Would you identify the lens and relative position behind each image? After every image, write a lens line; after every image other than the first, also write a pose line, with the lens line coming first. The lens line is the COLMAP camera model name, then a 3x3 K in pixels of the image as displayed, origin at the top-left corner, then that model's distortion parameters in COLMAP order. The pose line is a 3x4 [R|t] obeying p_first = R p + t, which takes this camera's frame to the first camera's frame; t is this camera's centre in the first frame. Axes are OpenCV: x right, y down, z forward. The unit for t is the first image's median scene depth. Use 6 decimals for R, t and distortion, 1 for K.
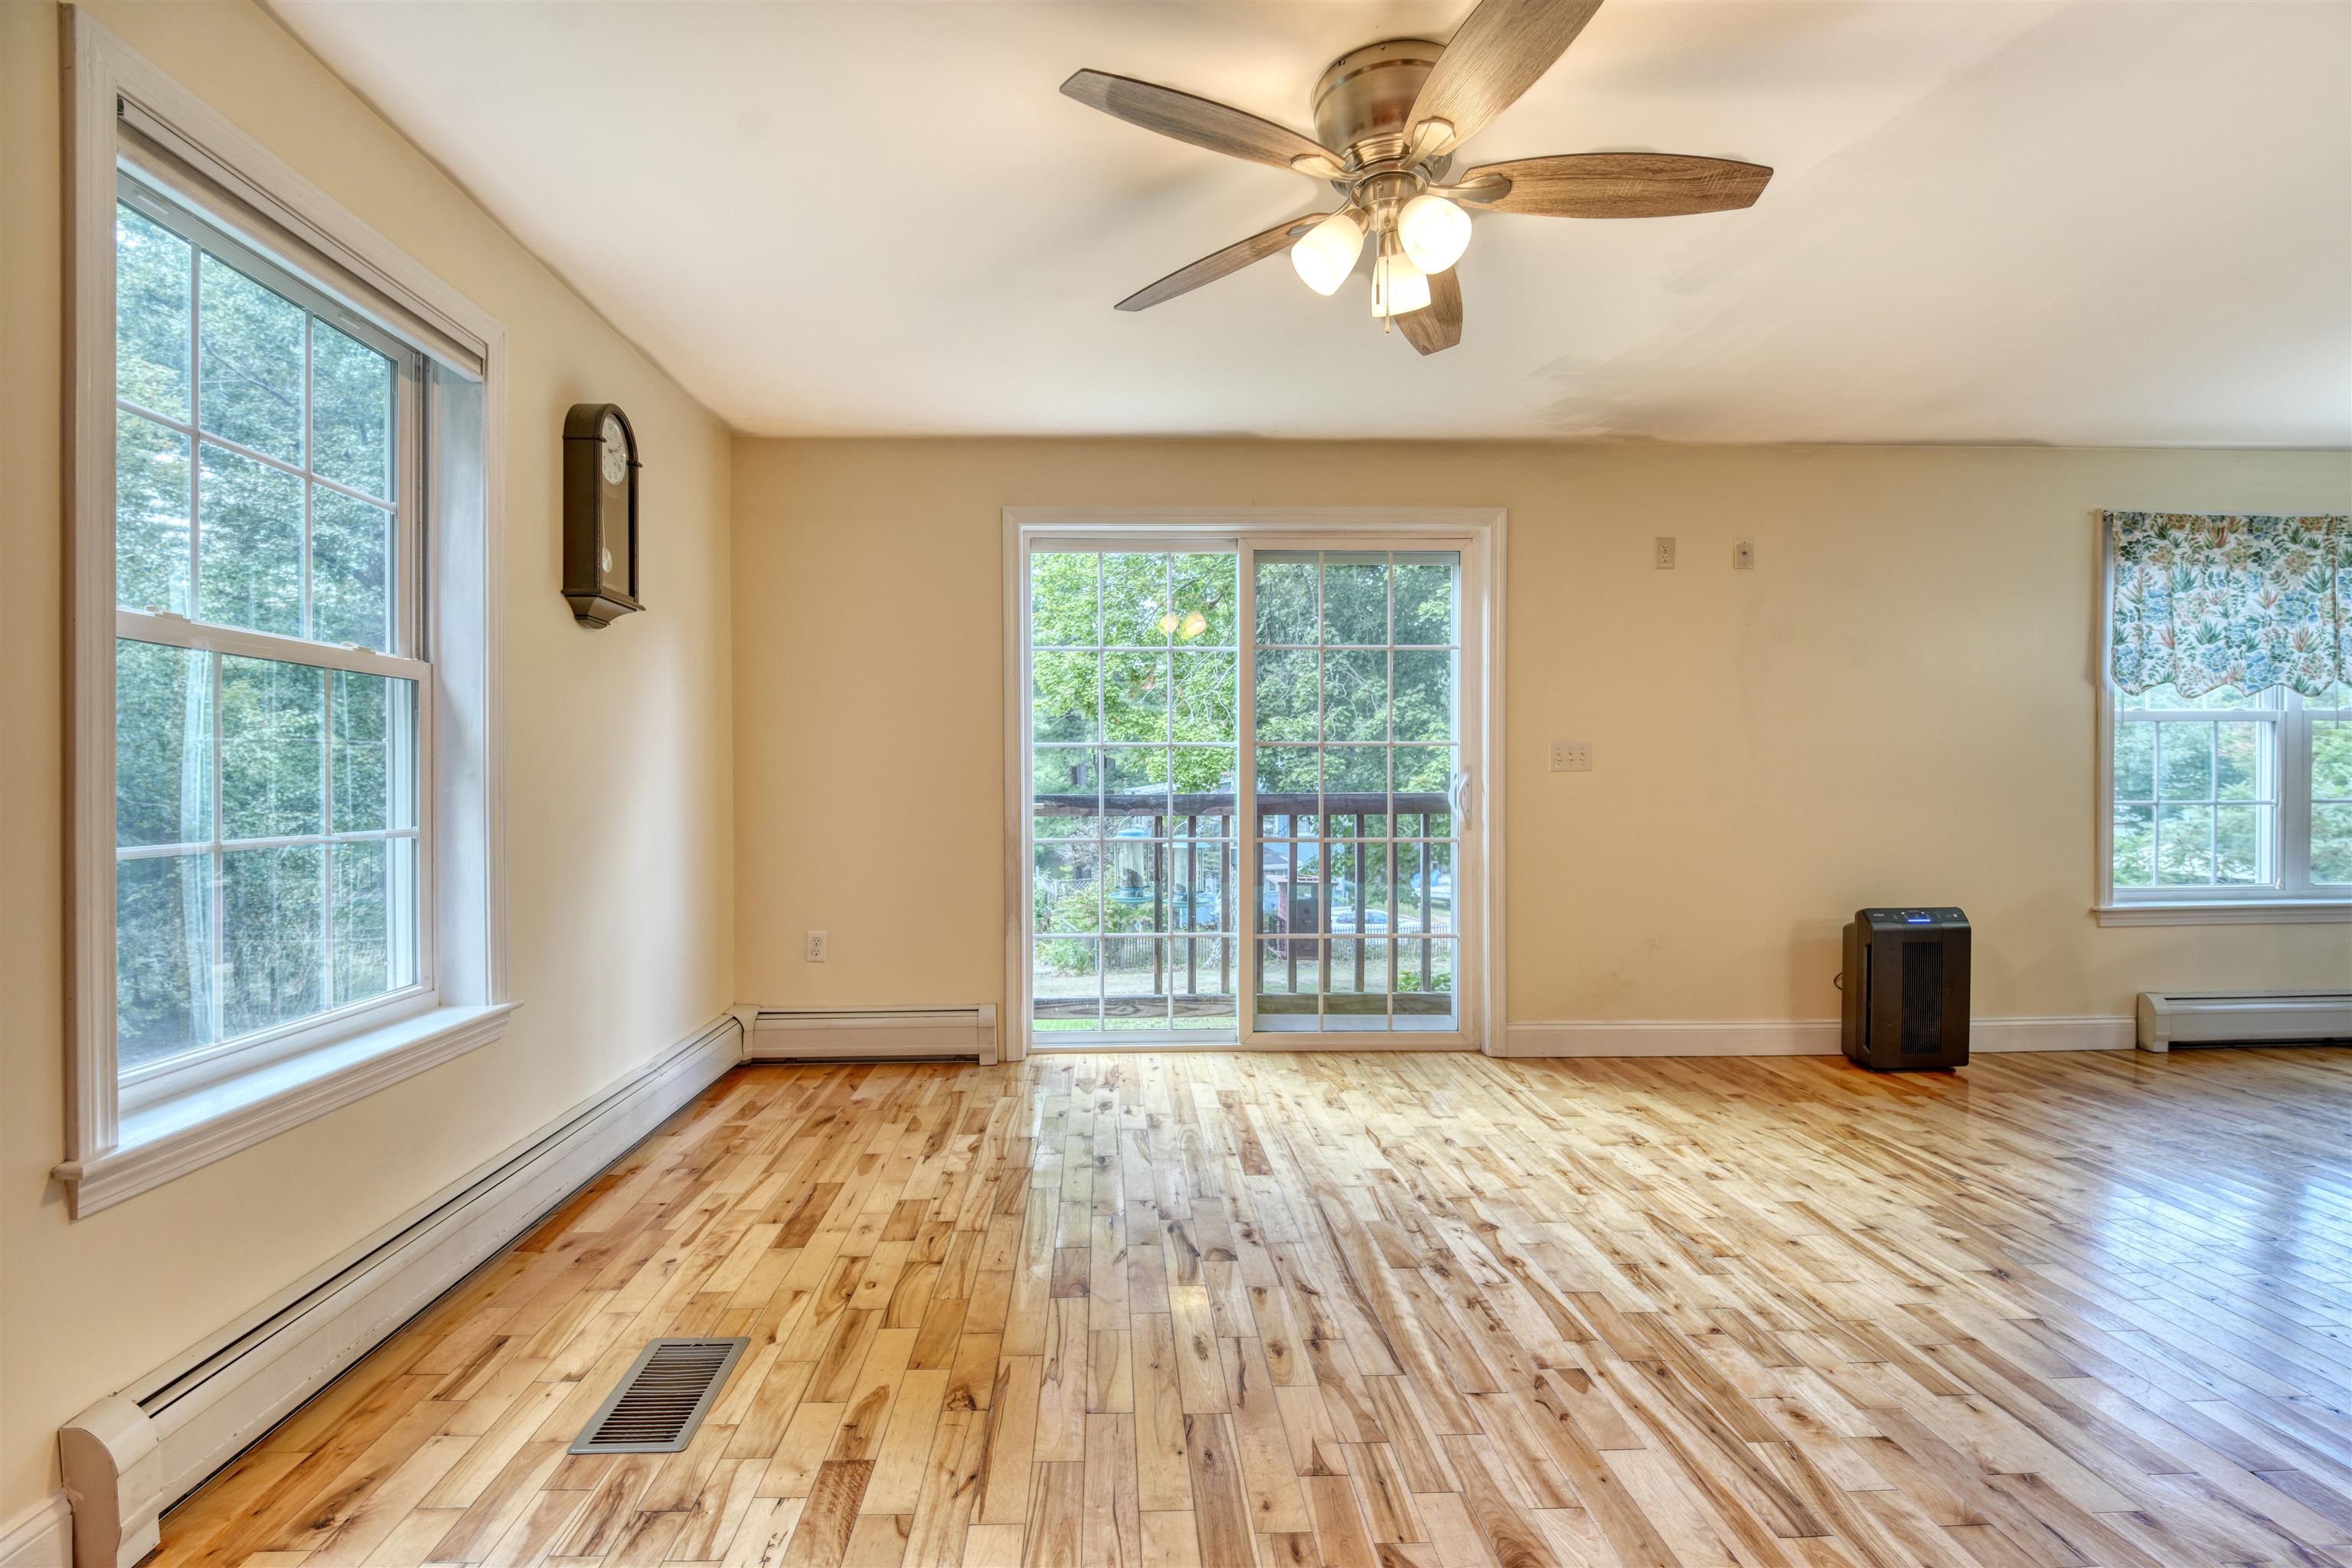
lens RADIAL K [[1021.7, 0, 1135.8], [0, 1021.7, 780.9], [0, 0, 1]] dist [0.019602, -0.019791]
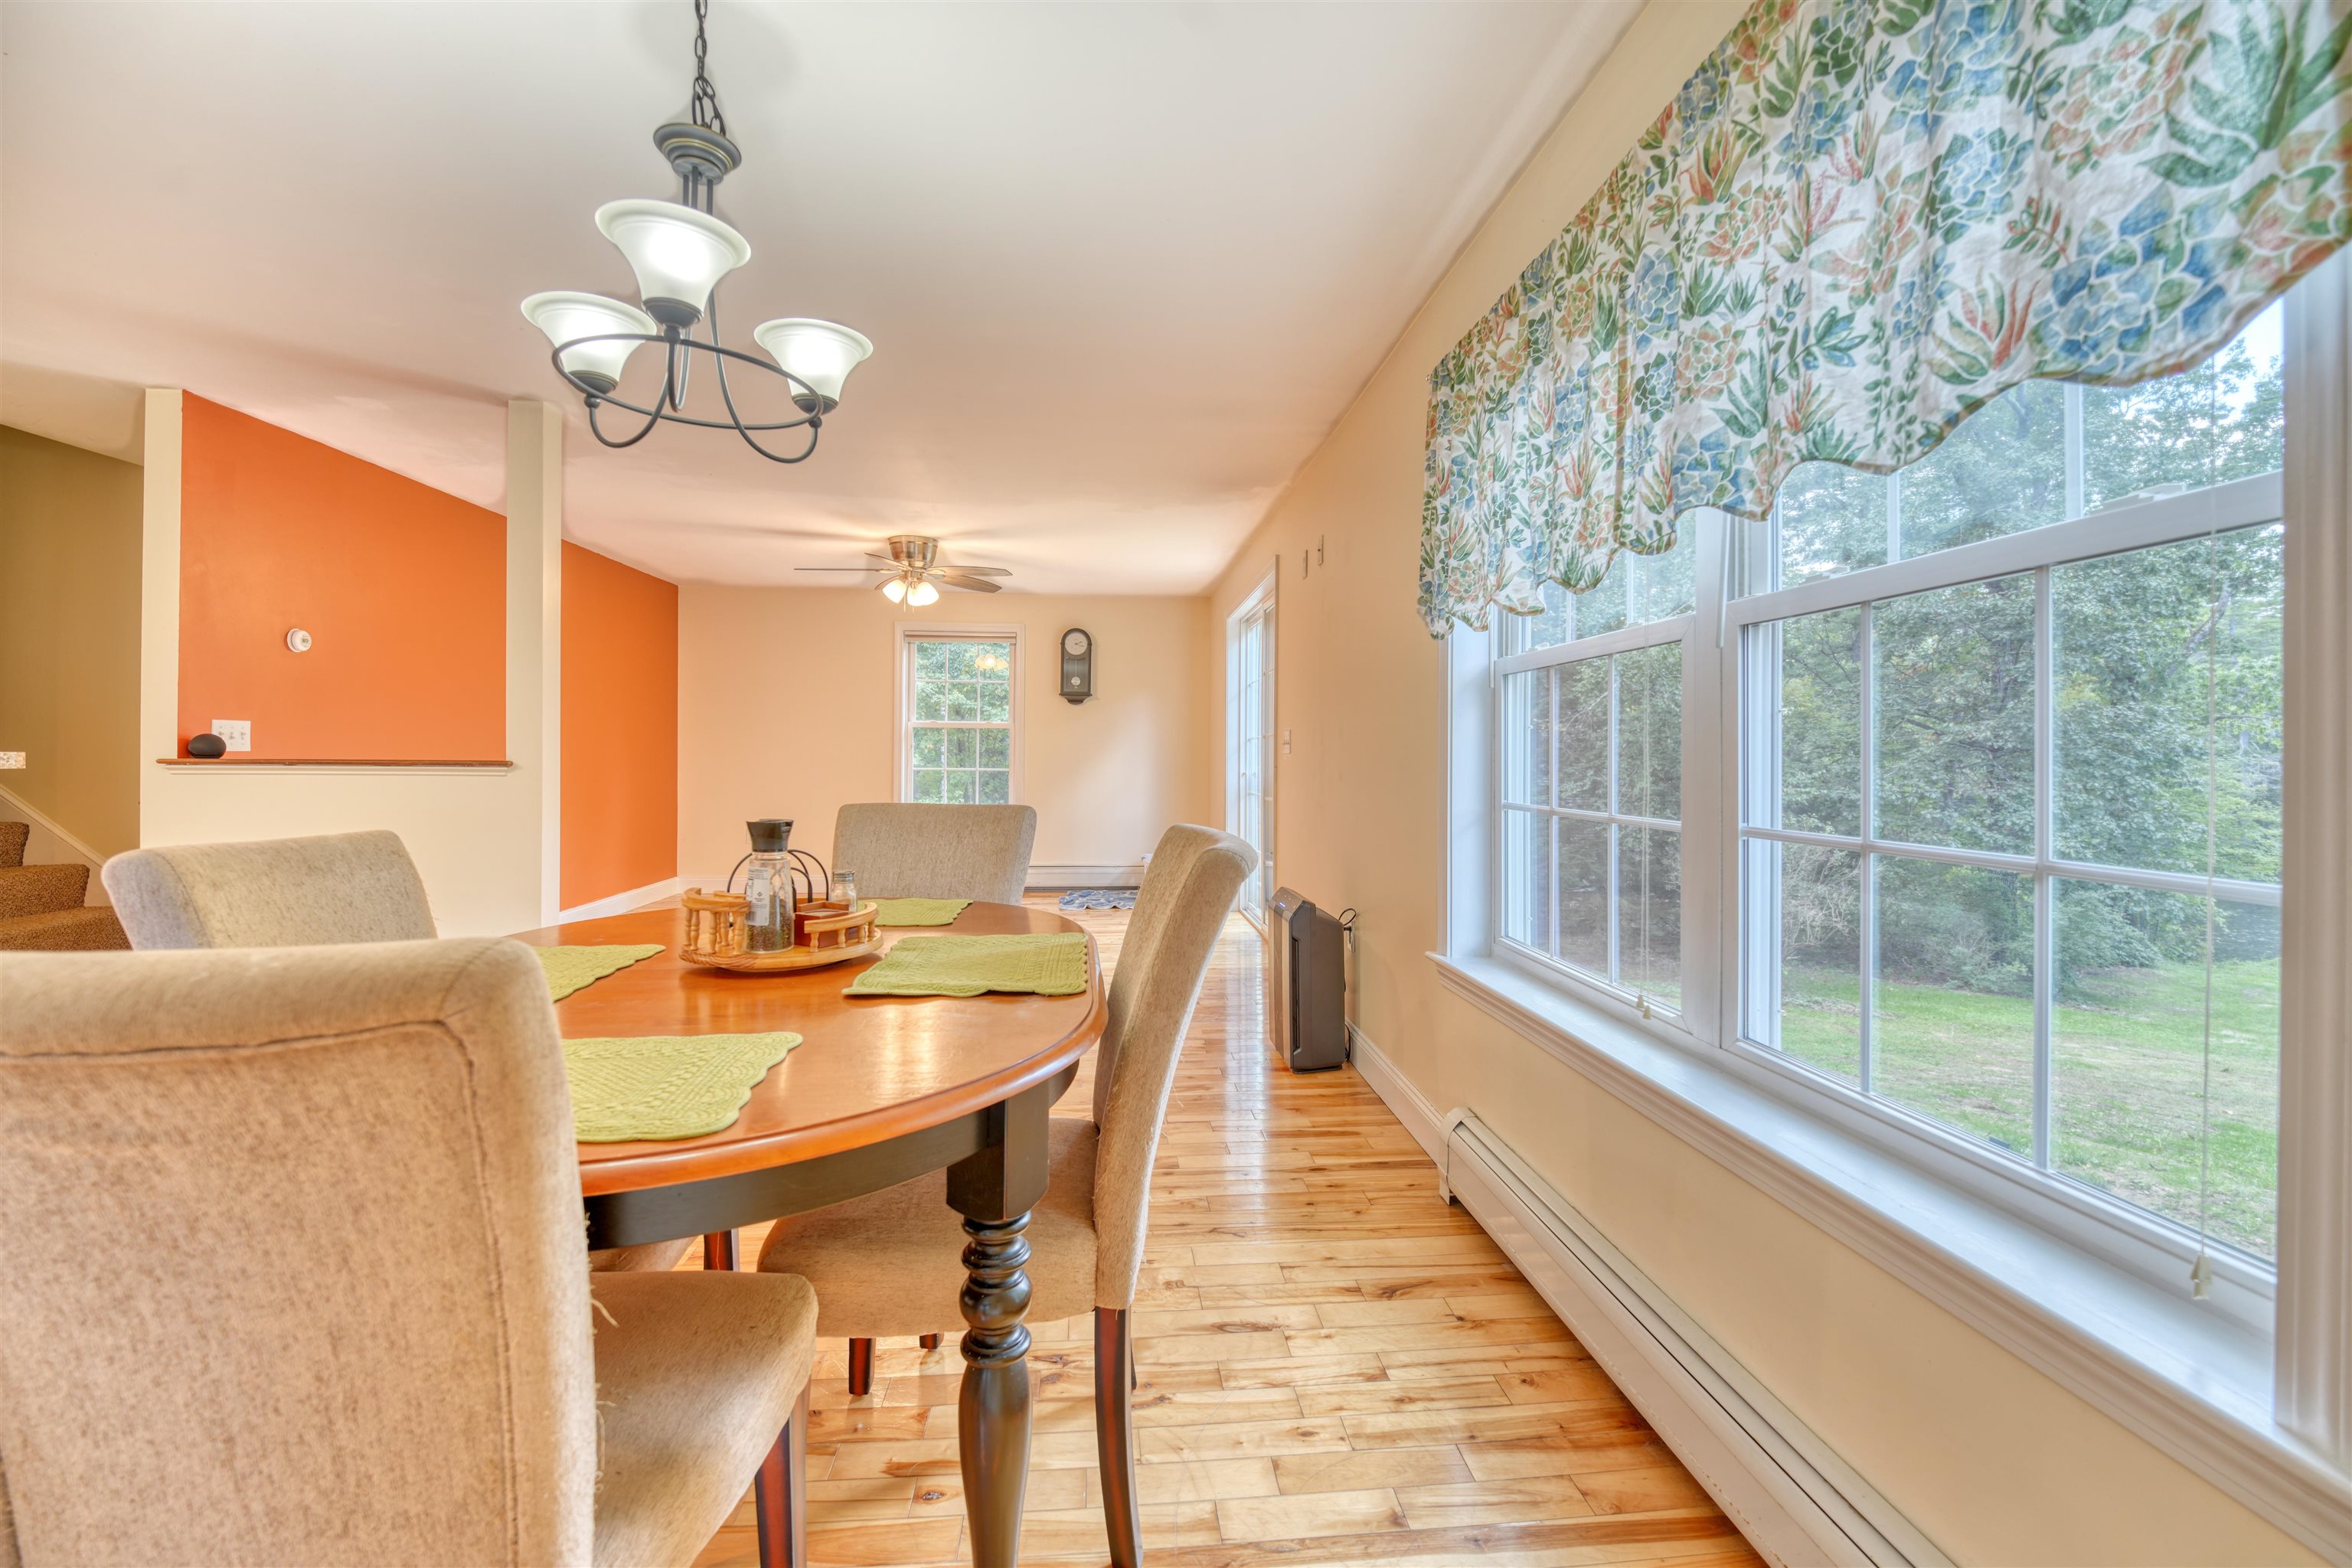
lens RADIAL K [[981.5, 0, 1186.5], [0, 981.5, 765.2], [0, 0, 1]] dist [-0.001704, -0.000677]
pose [[0.064161, 0.012371, -0.997863, 1.997121], [-0.011657, 0.999864, 0.011646, -0.009187], [0.997871, 0.010885, 0.064296, 0.990830]]
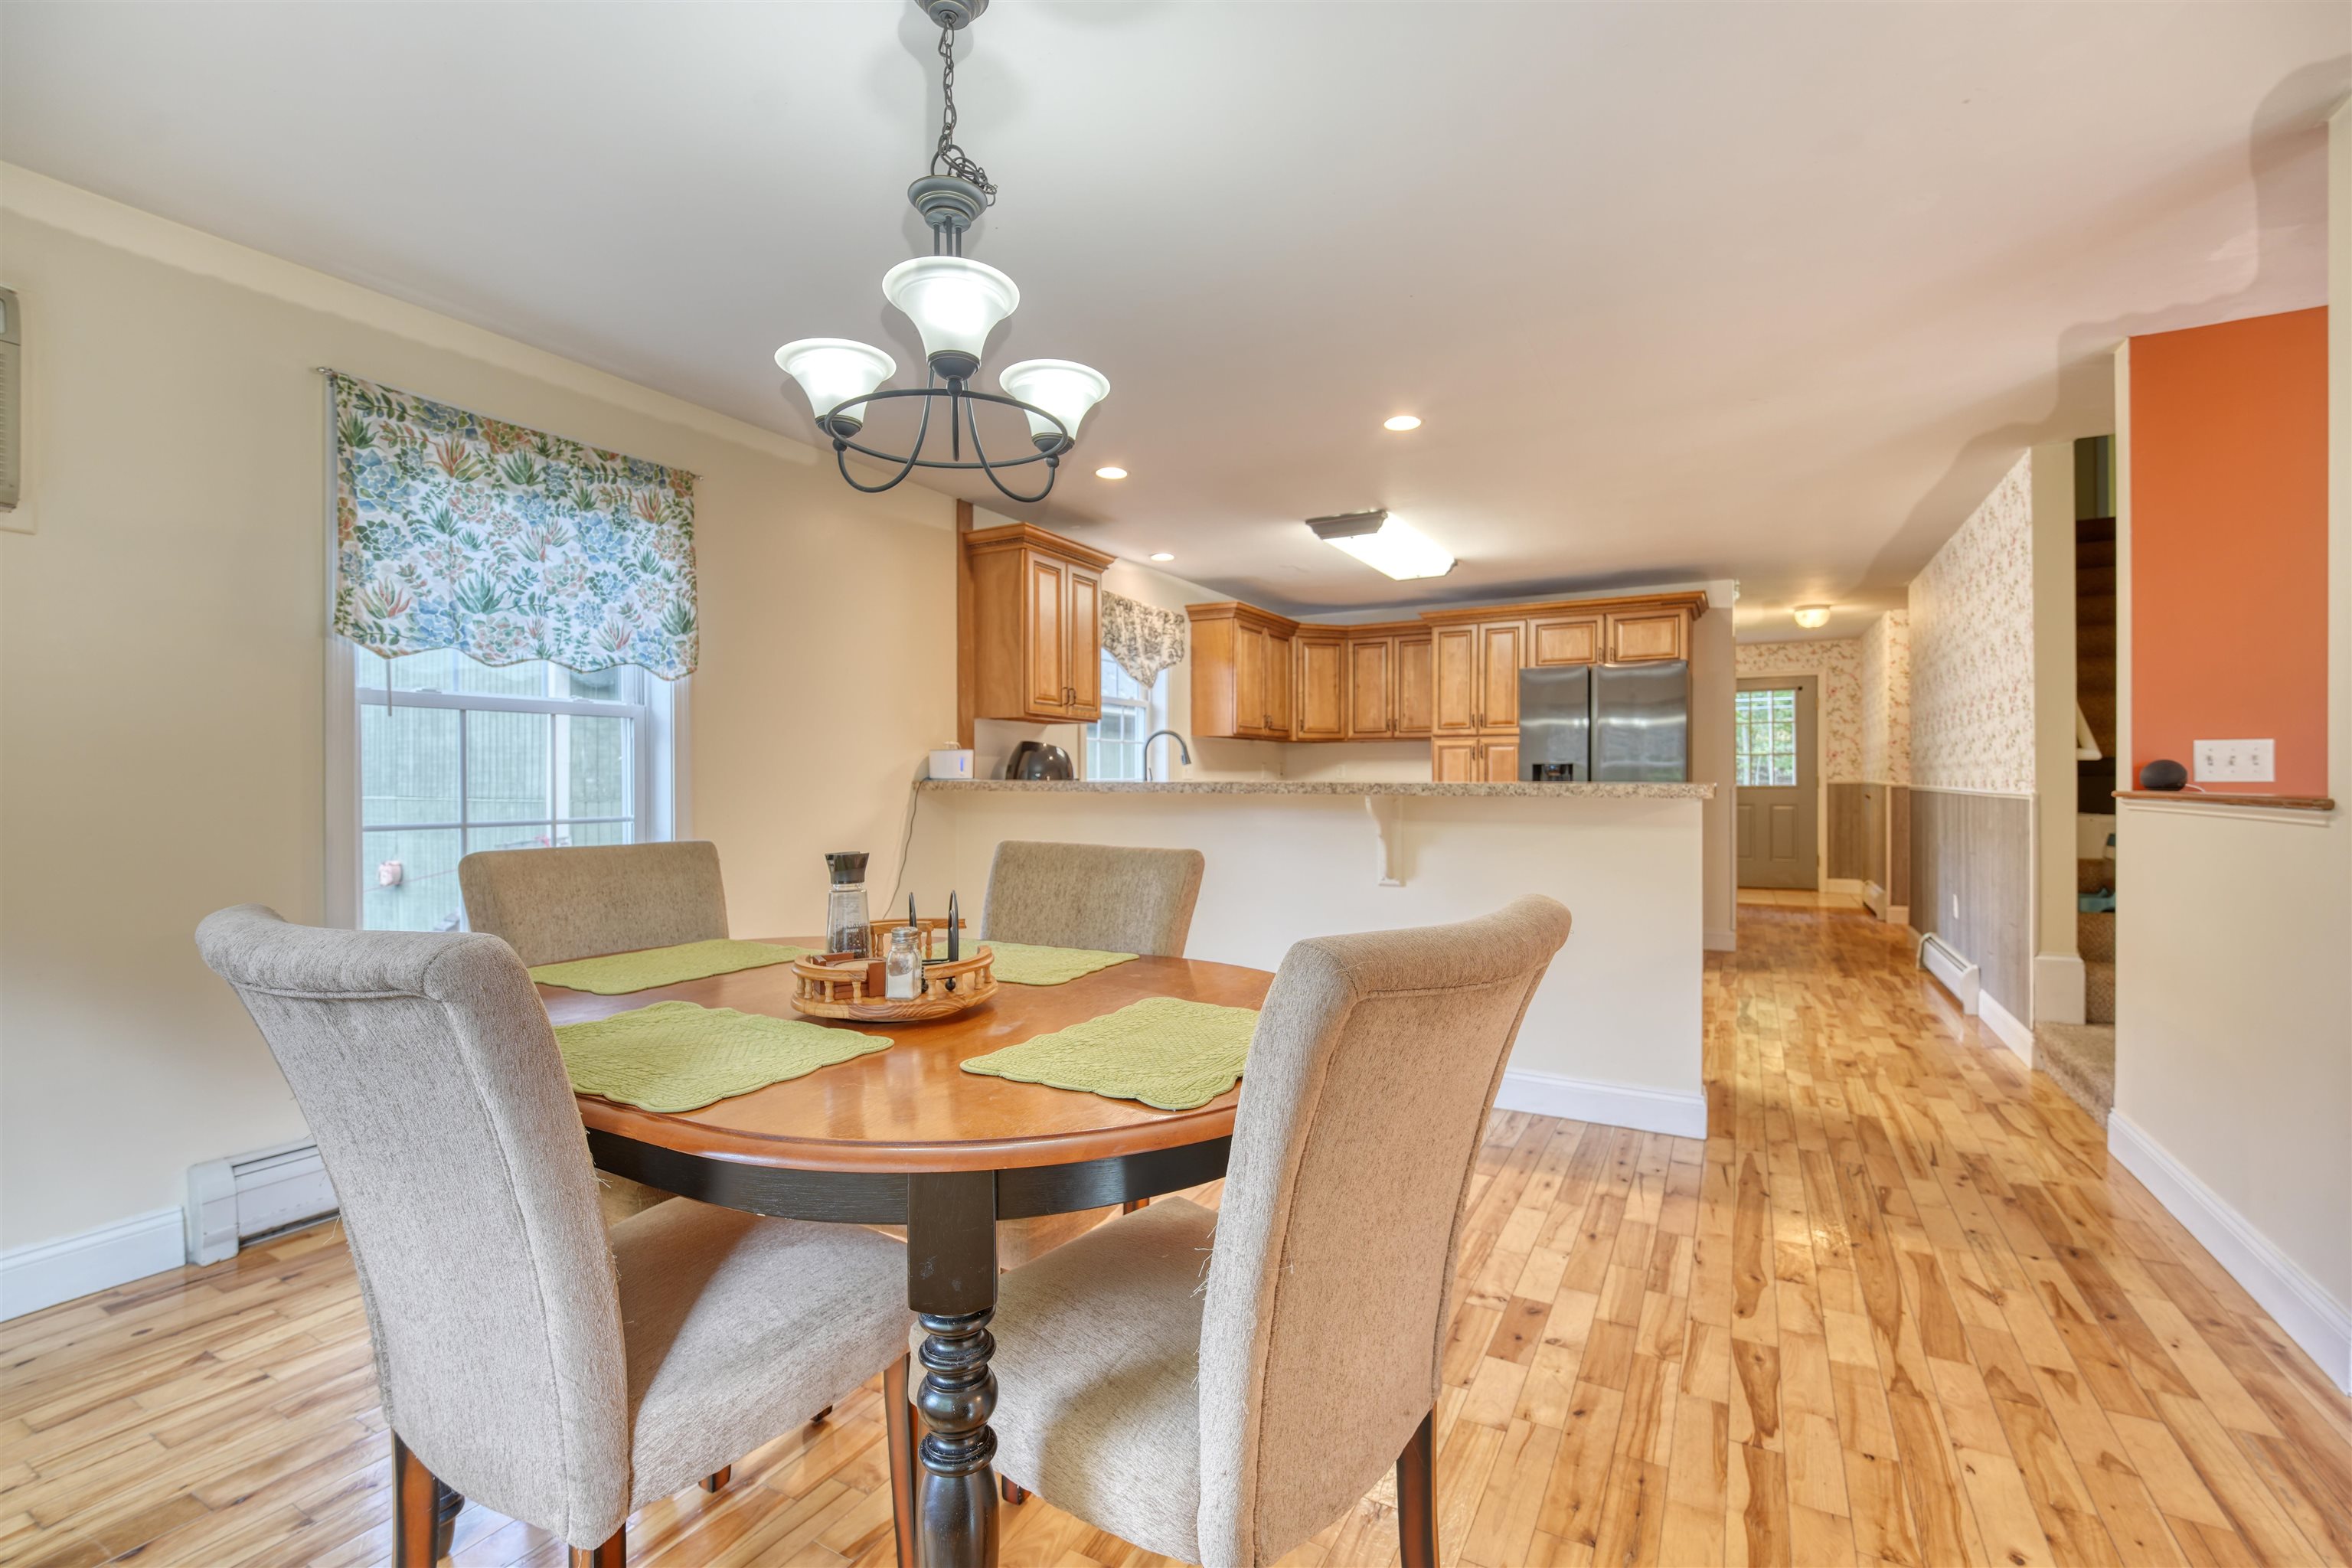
lens RADIAL K [[1012.7, 0, 1183.4], [0, 1012.7, 787.0], [0, 0, 1]] dist [0.000595, -0.012480]
pose [[-0.860763, 0.001688, 0.509002, 1.145951], [0.007391, 0.999931, 0.009182, -0.010456], [-0.508951, 0.011665, -0.860716, 1.162179]]
